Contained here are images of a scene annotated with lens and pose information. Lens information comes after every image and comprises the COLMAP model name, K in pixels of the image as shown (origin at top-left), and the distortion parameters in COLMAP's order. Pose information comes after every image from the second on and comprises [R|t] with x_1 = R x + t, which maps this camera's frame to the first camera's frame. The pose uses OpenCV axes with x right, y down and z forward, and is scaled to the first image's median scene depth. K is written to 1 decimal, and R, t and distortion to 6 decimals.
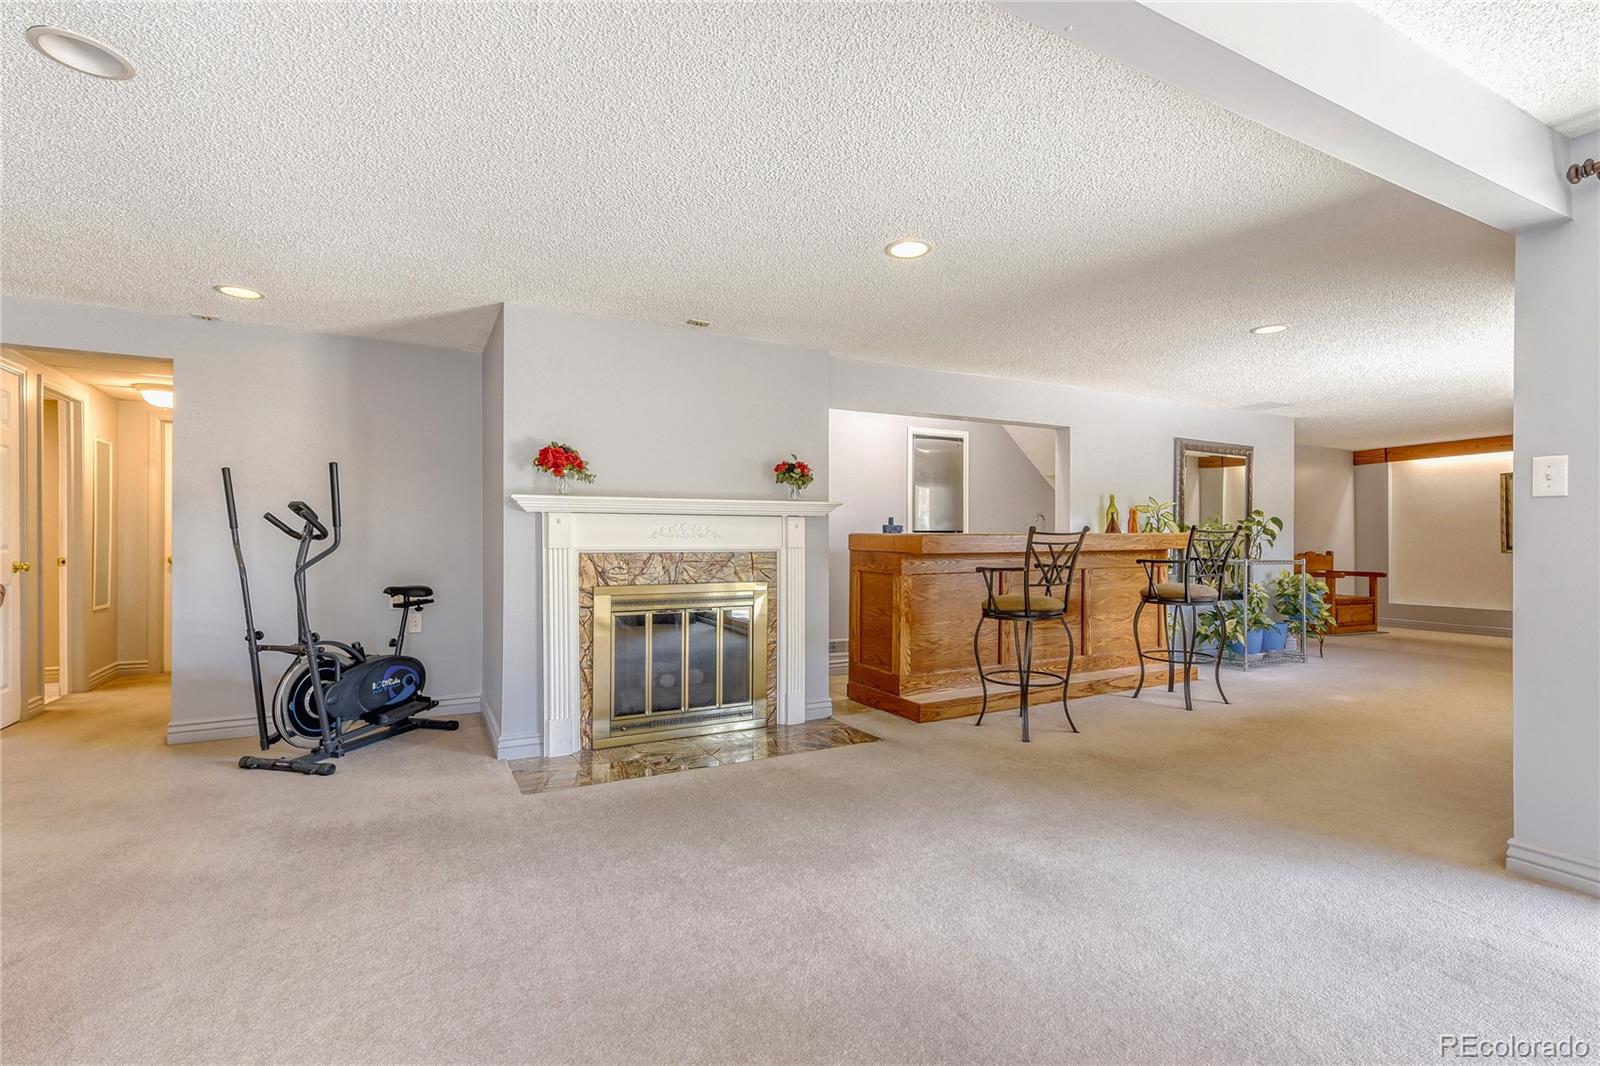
lens RADIAL K [[730.8, 0, 799.7], [0, 730.8, 535.0], [0, 0, 1]] dist [0.000627, -0.000063]
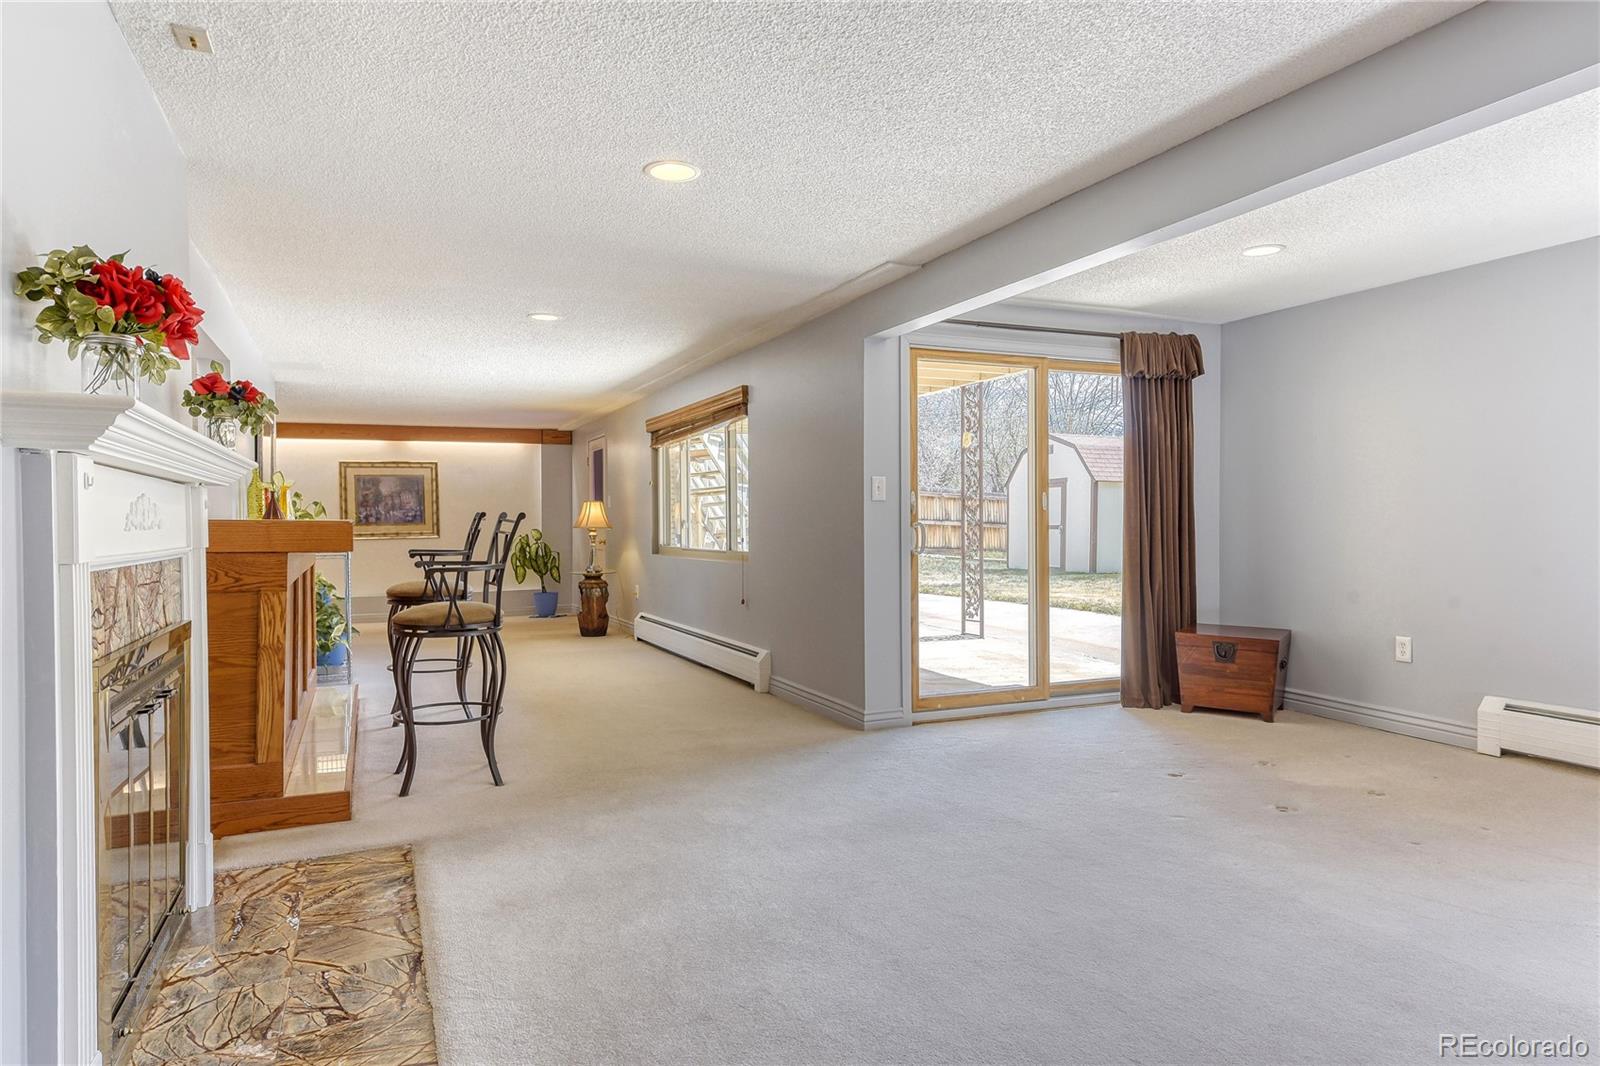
lens RADIAL K [[978.1, 0, 798.9], [0, 978.1, 532.3], [0, 0, 1]] dist [0.039906, 0.000885]
pose [[0.072114, -0.009945, 0.997347, -0.666735], [-0.001716, 0.999948, 0.010095, -0.001490], [-0.997395, -0.002439, 0.072093, 0.556240]]
